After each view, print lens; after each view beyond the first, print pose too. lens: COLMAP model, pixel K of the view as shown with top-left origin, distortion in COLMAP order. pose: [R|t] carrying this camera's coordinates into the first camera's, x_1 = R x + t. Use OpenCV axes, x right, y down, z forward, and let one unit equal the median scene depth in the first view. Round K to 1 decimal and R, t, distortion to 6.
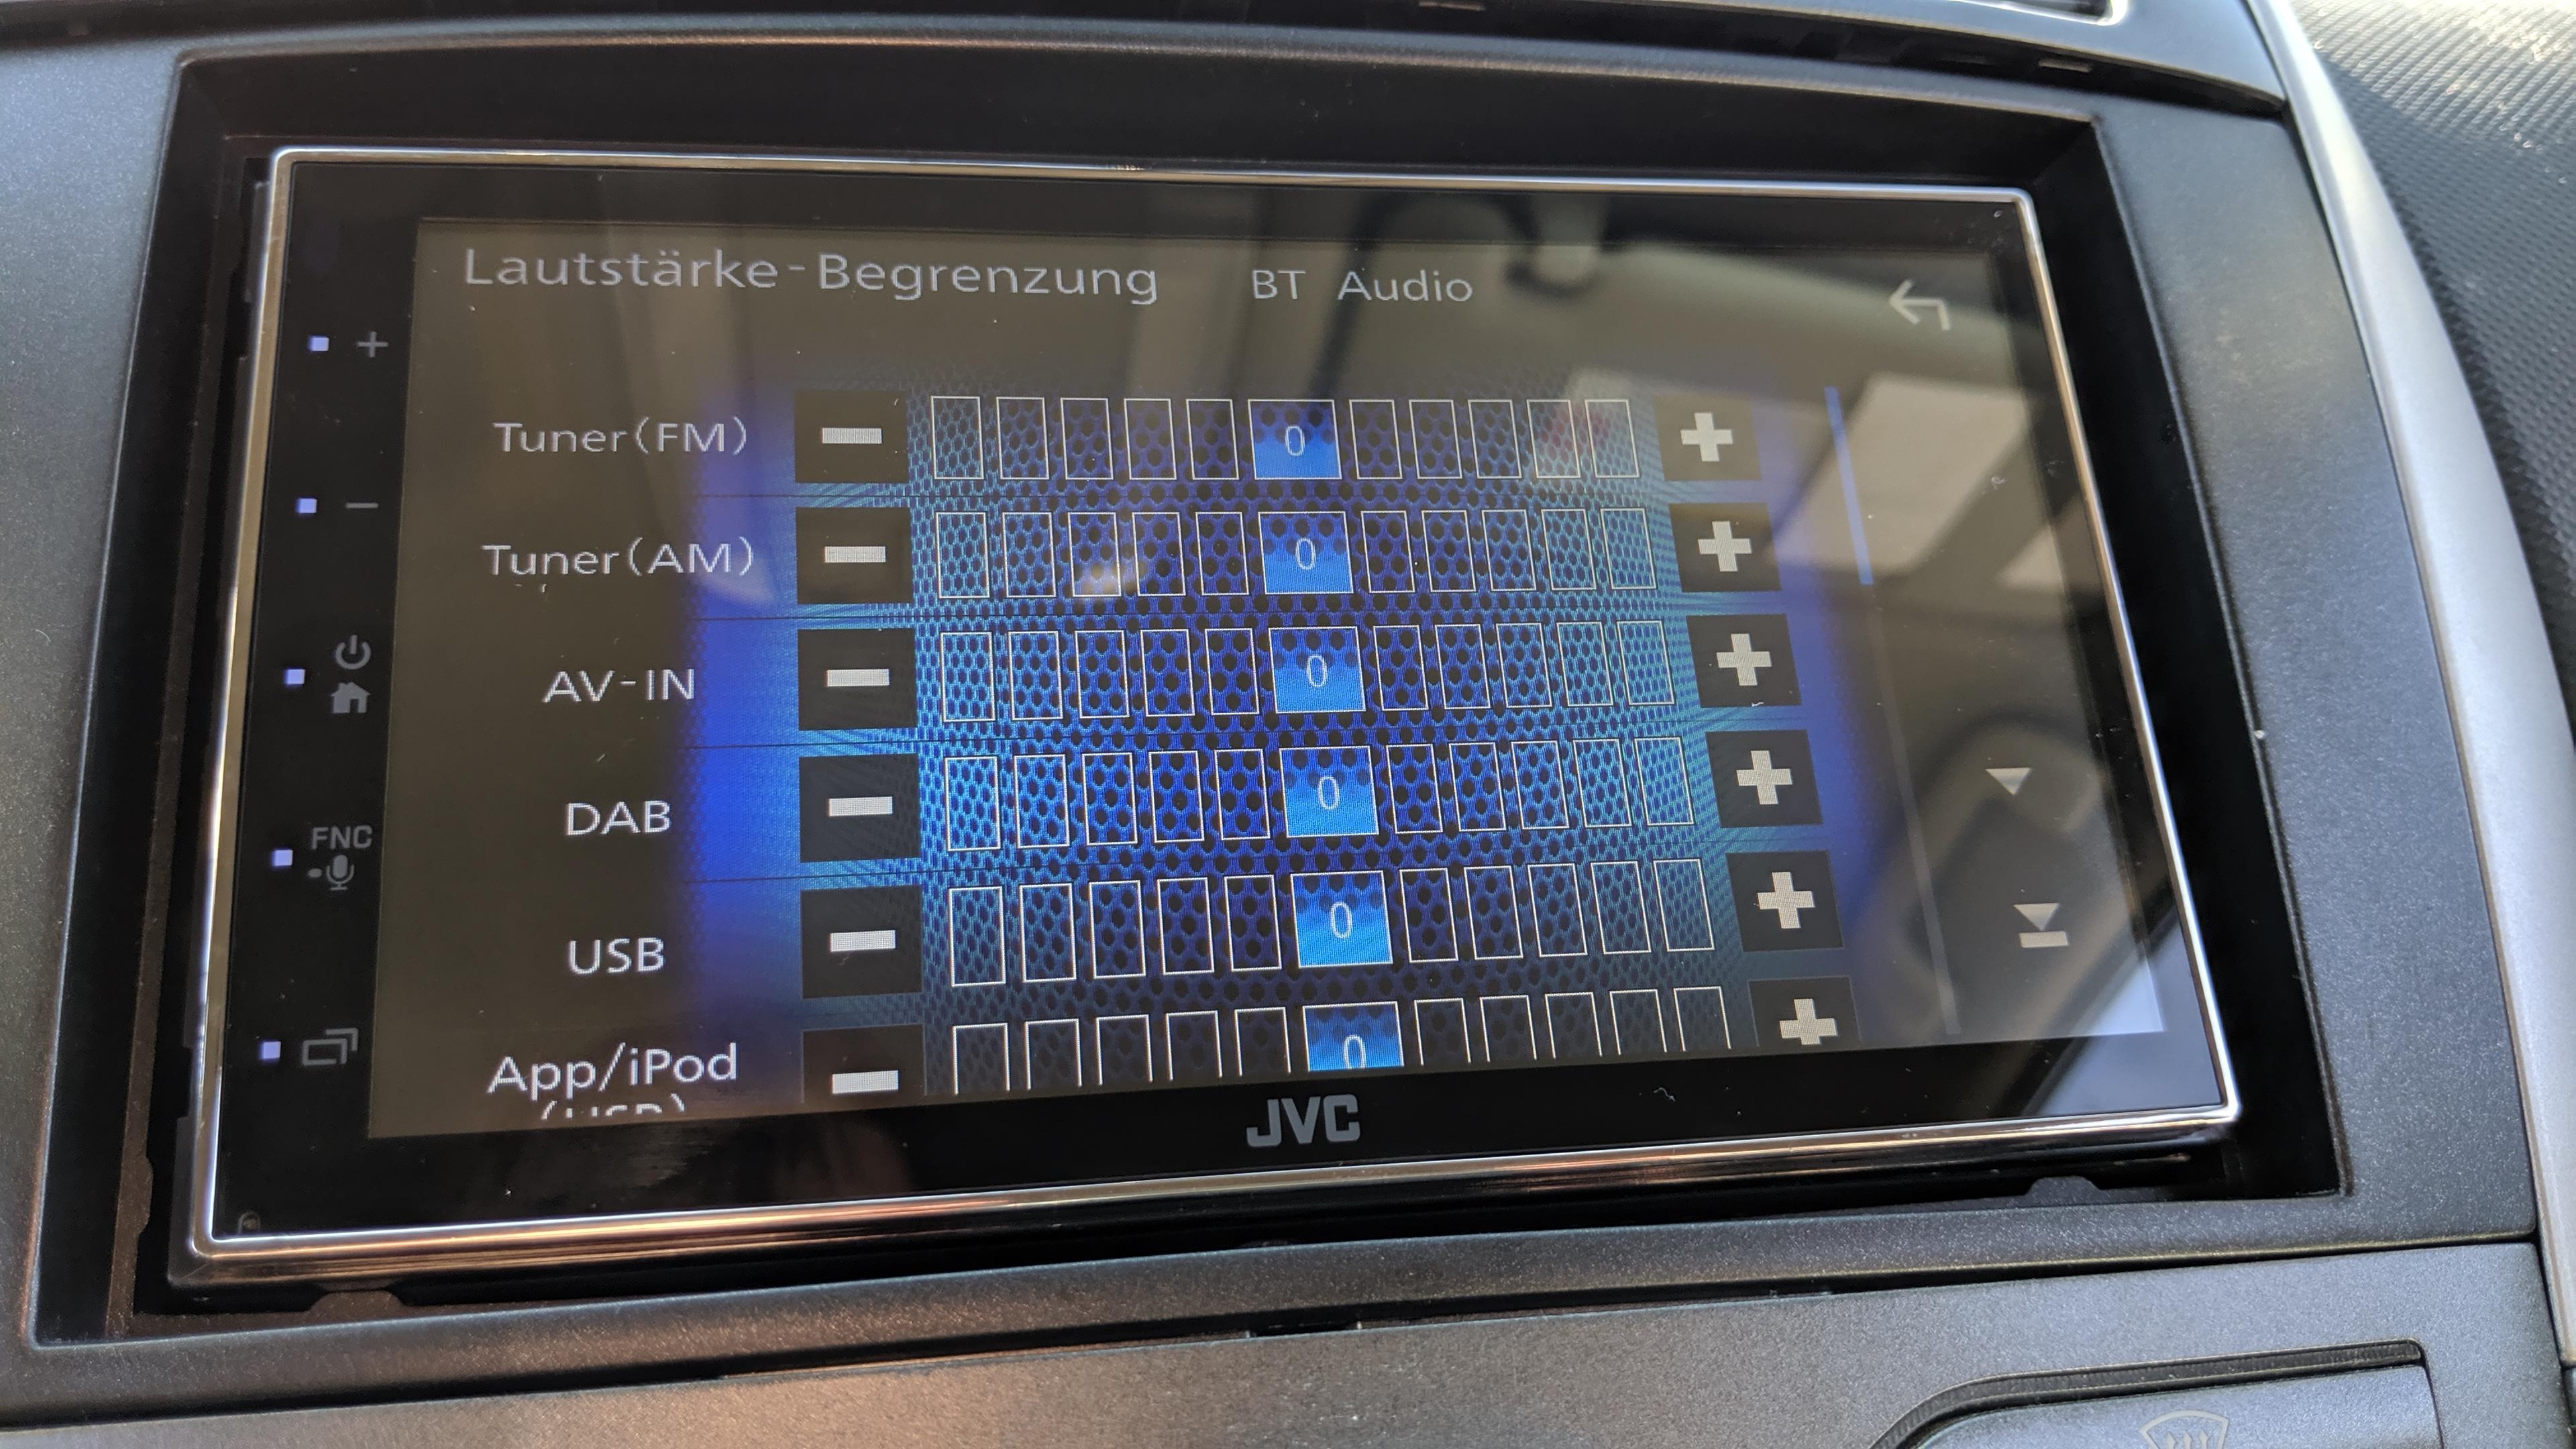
lens RADIAL K [[2062.5, 0, 1272.0], [0, 2062.5, 677.5], [0, 0, 1]] dist [-0.006274, -0.080710]
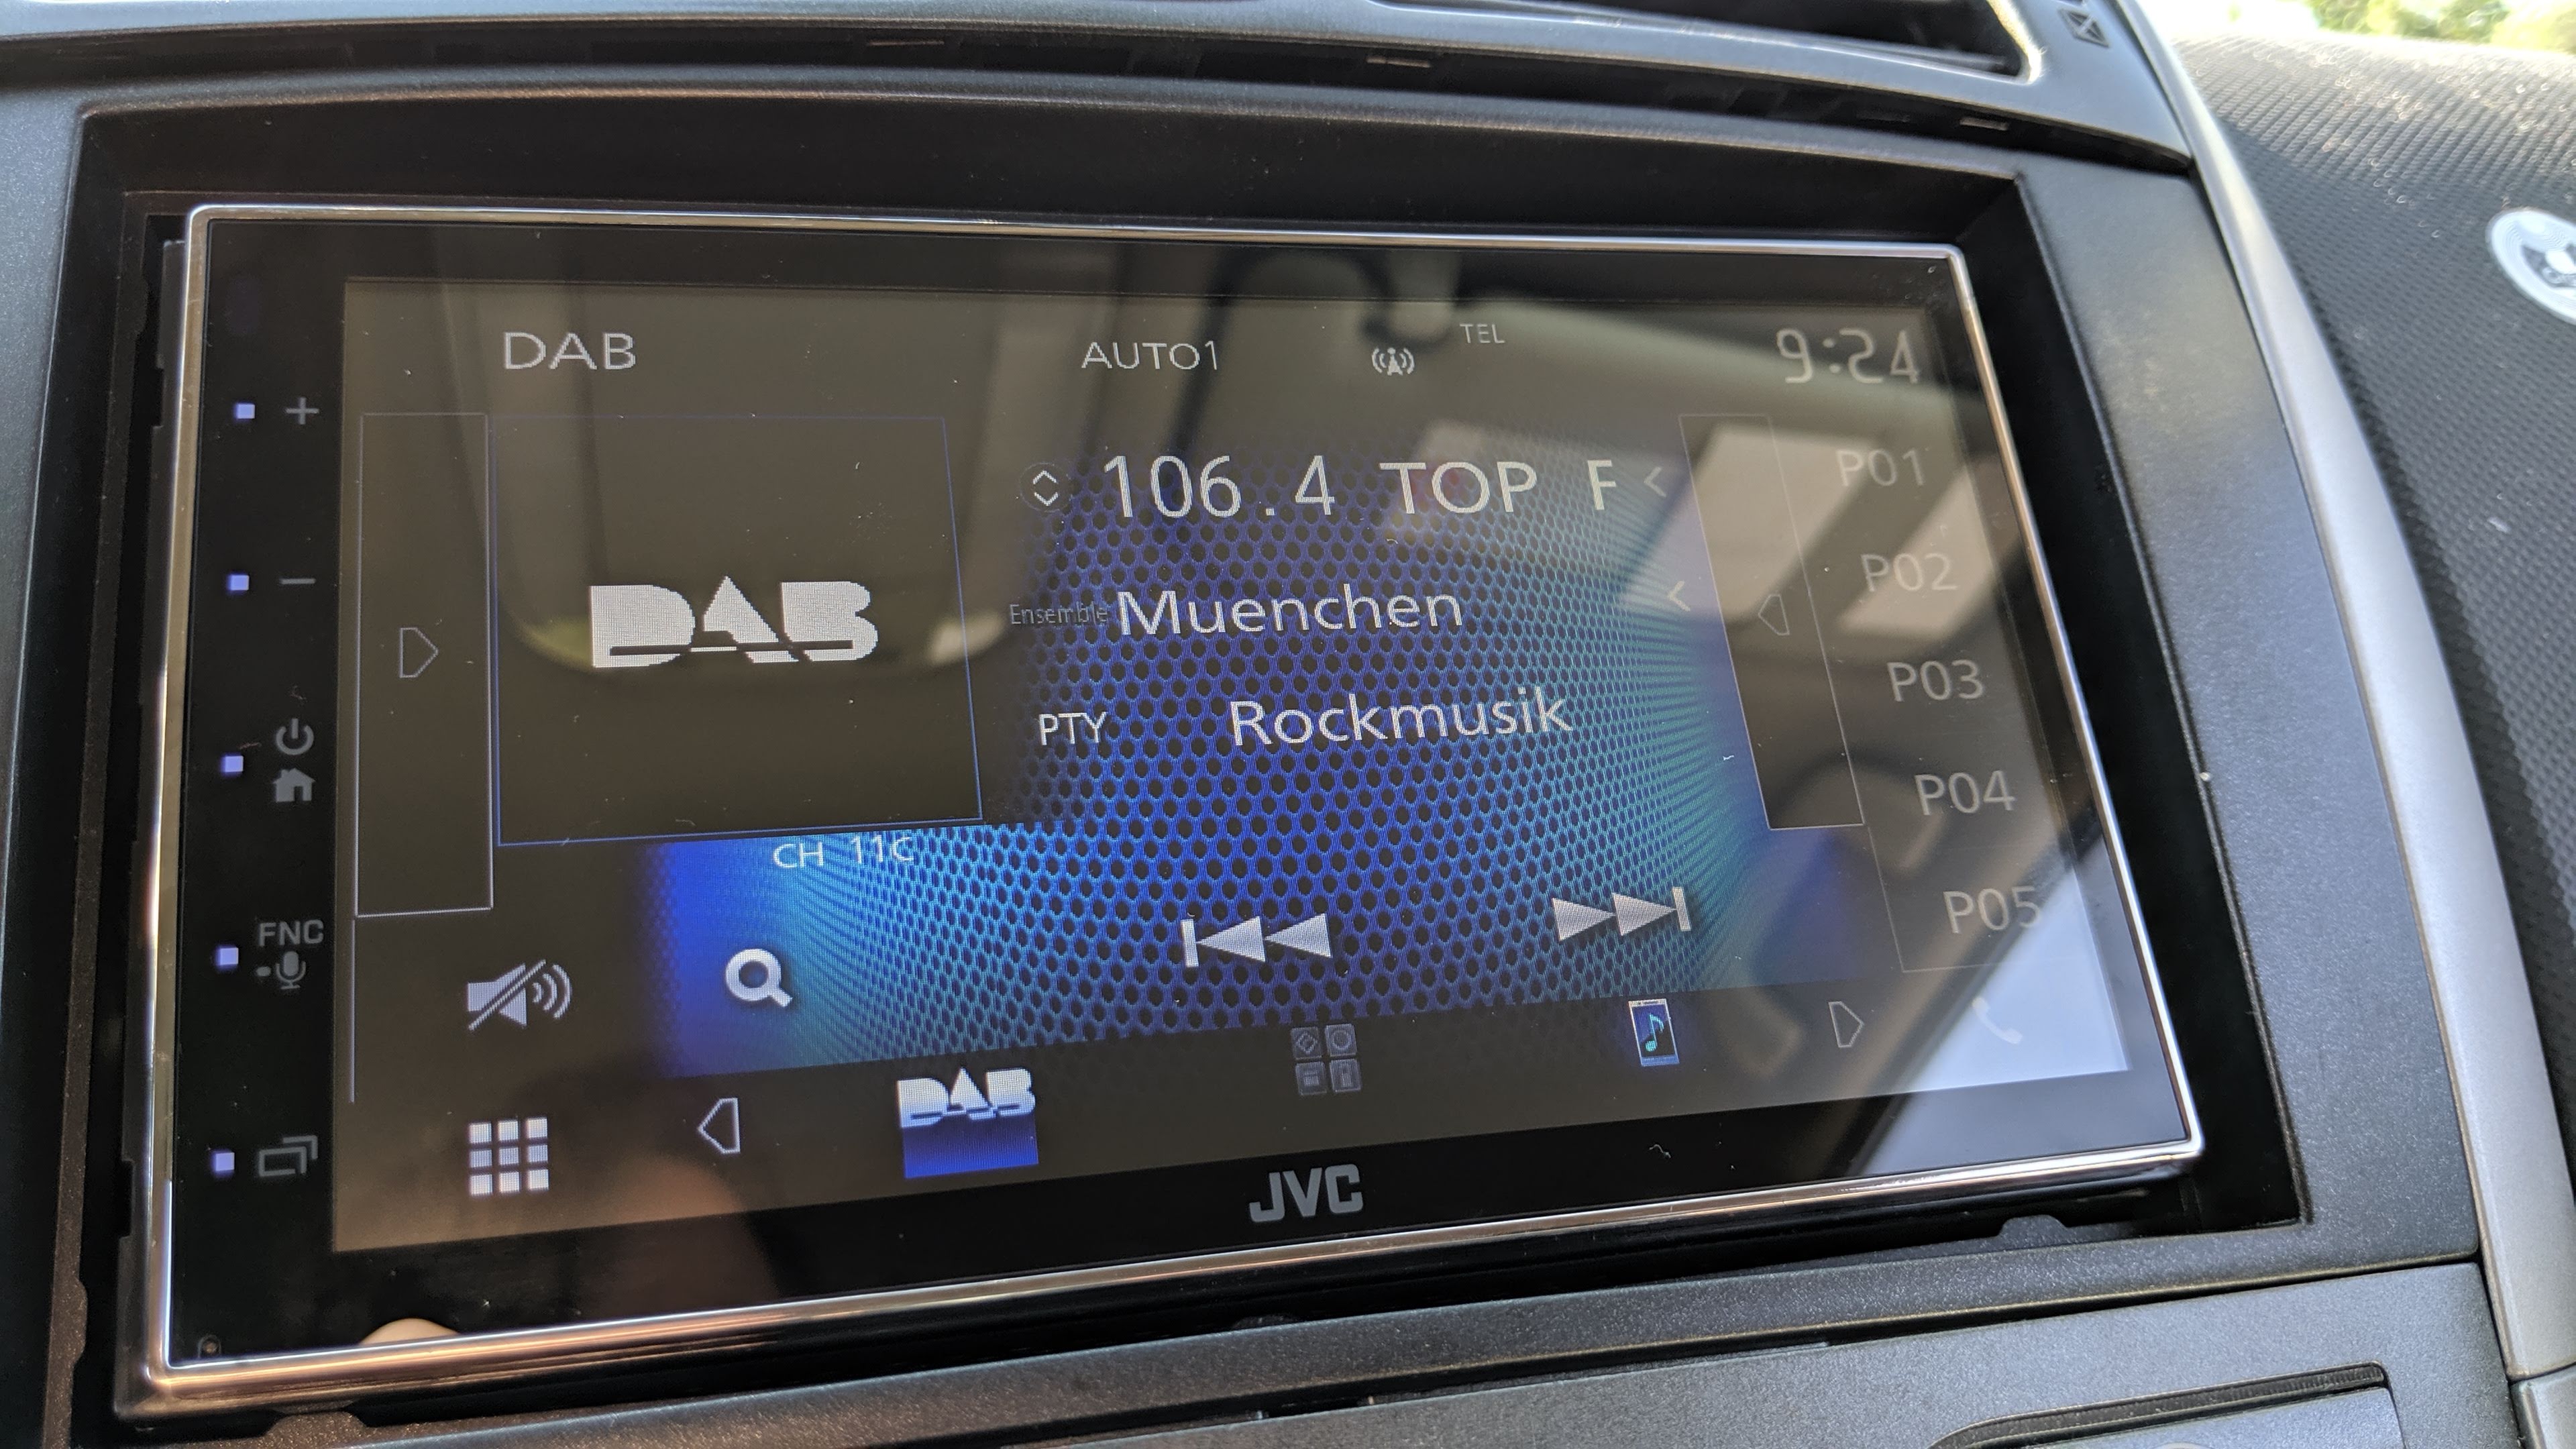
lens RADIAL K [[2062.5, 0, 1271.4], [0, 2062.5, 709.9], [0, 0, 1]] dist [-0.006274, -0.080710]
pose [[0.995918, -0.019981, 0.088029, -0.077970], [0.020912, 0.999735, -0.009662, -0.005704], [-0.087812, 0.011464, 0.996071, 0.019402]]
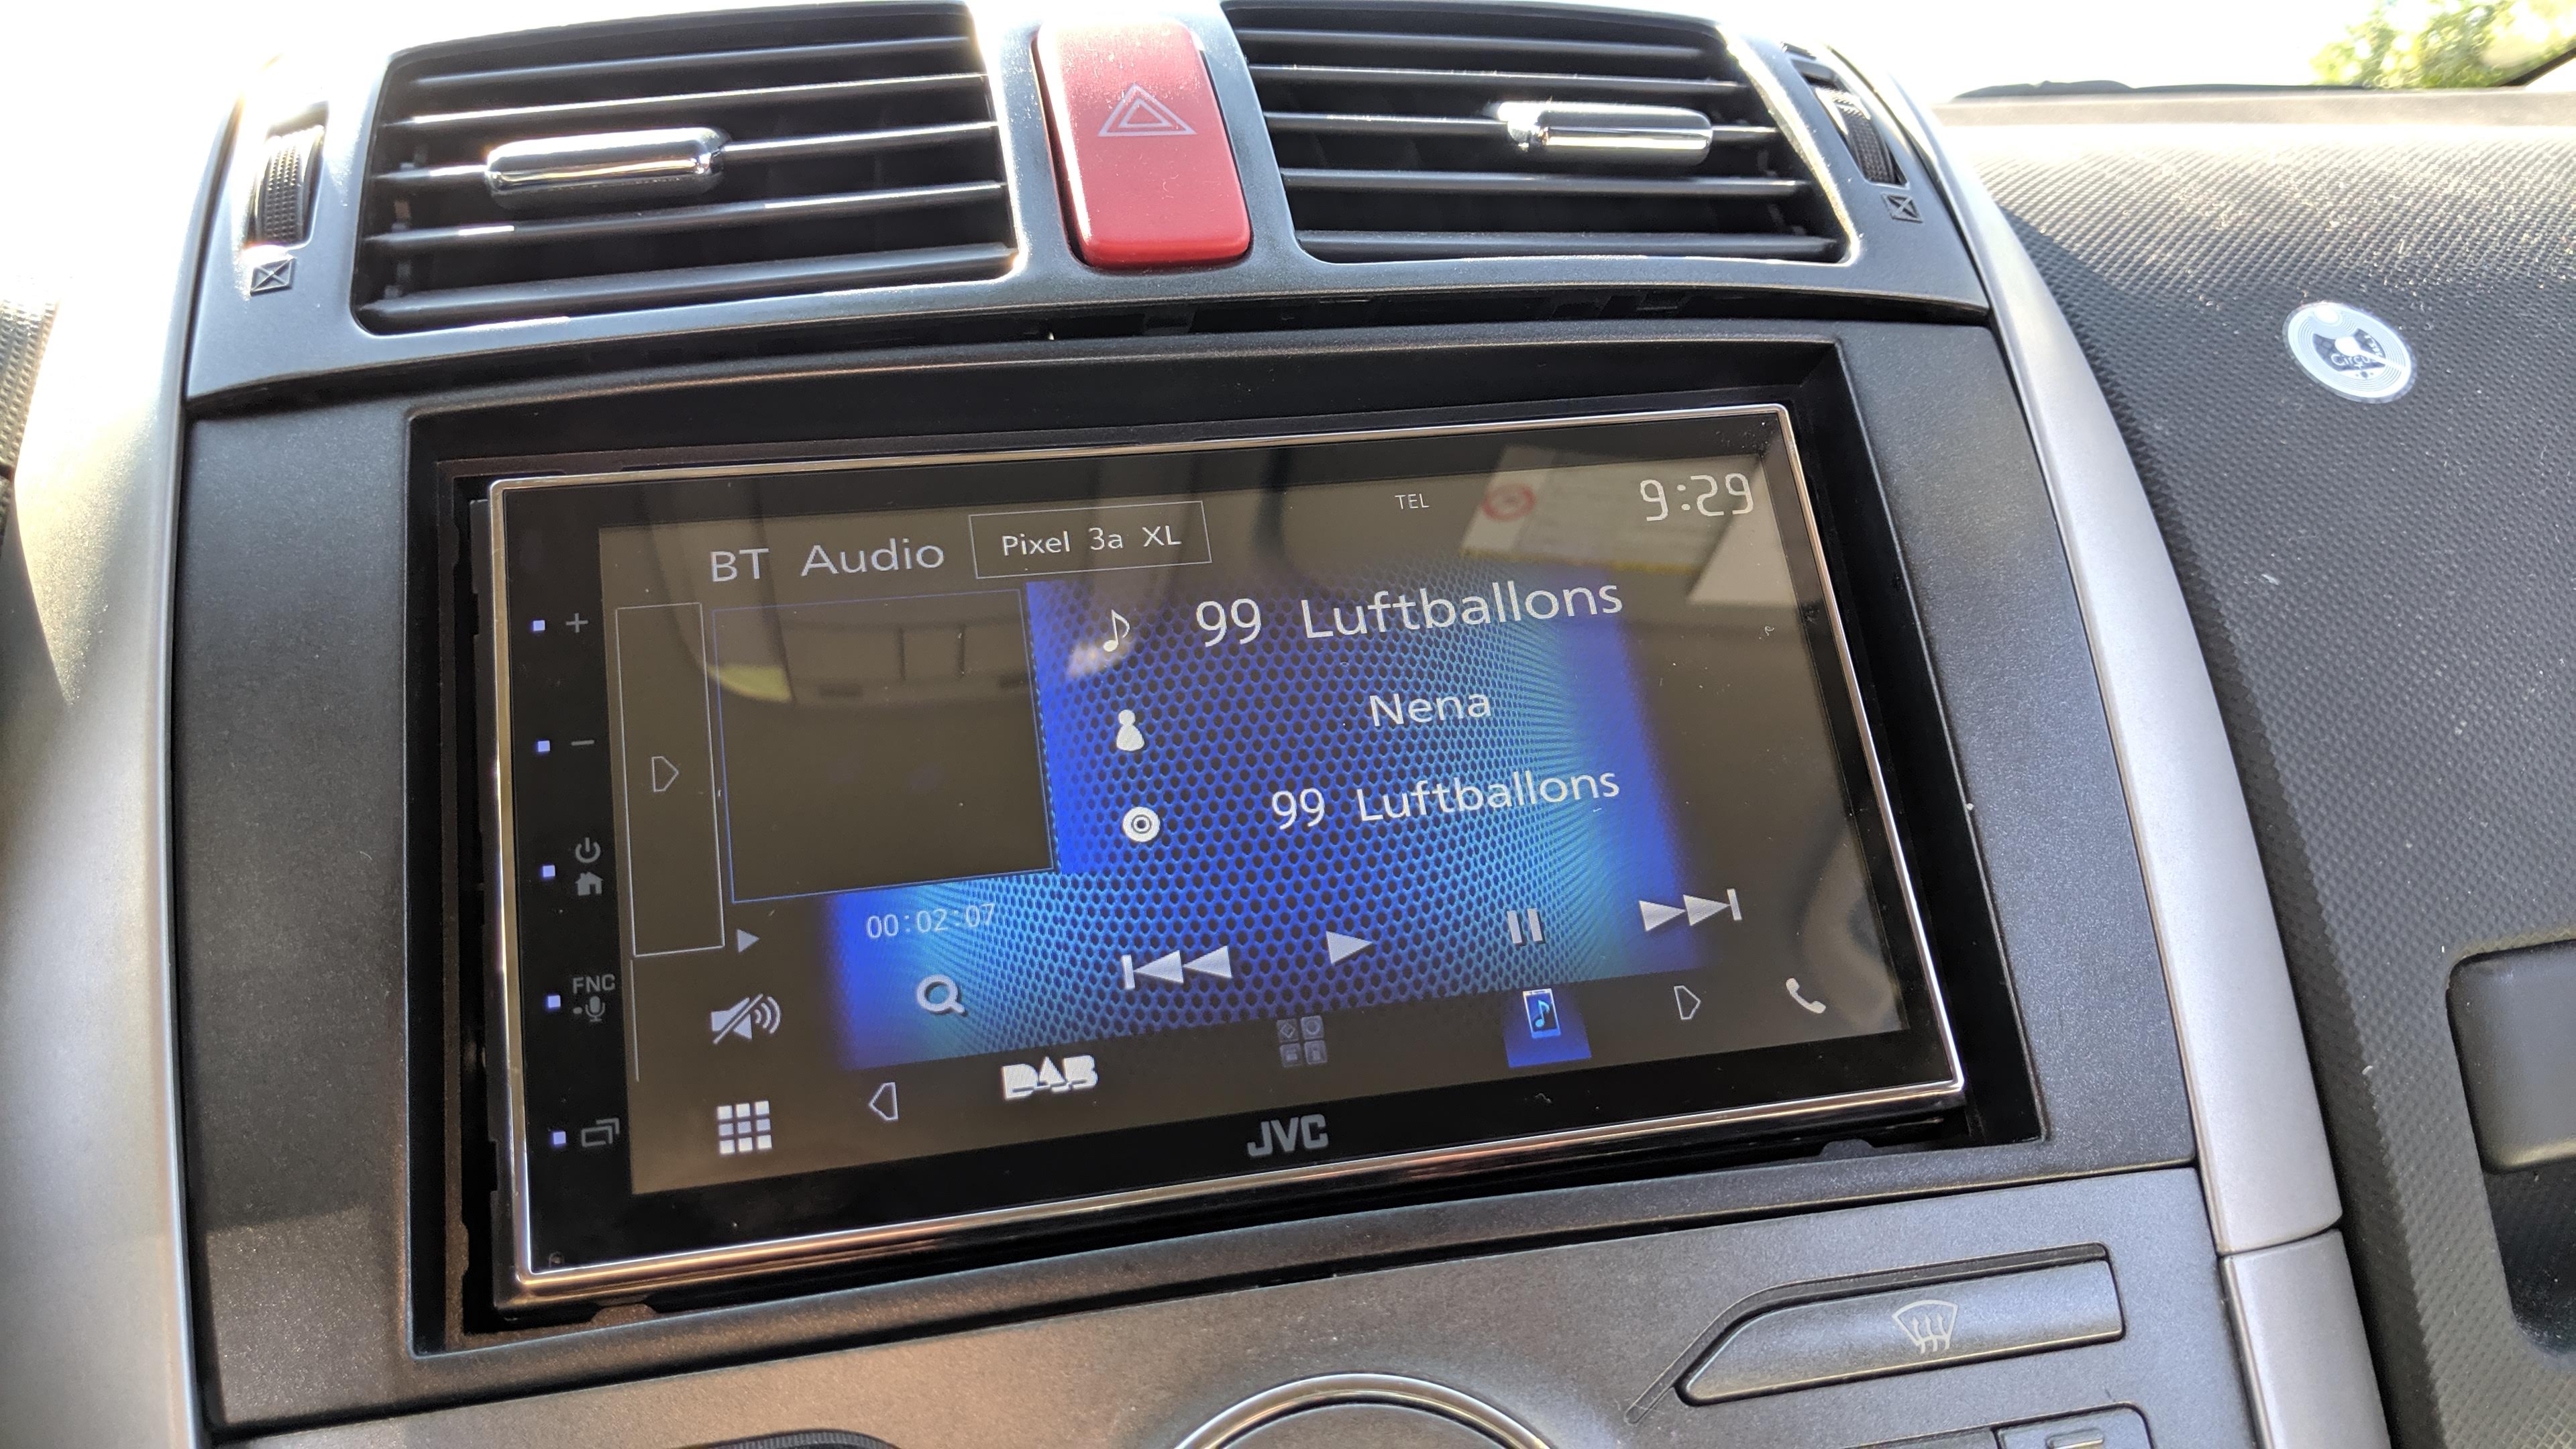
lens RADIAL K [[2062.5, 0, 1281.1], [0, 2062.5, 696.0], [0, 0, 1]] dist [-0.006274, -0.080710]
pose [[0.997619, -0.067127, 0.015831, 0.008659], [0.067250, 0.997709, -0.007348, -0.070692], [-0.015301, 0.008395, 0.999848, -0.387491]]
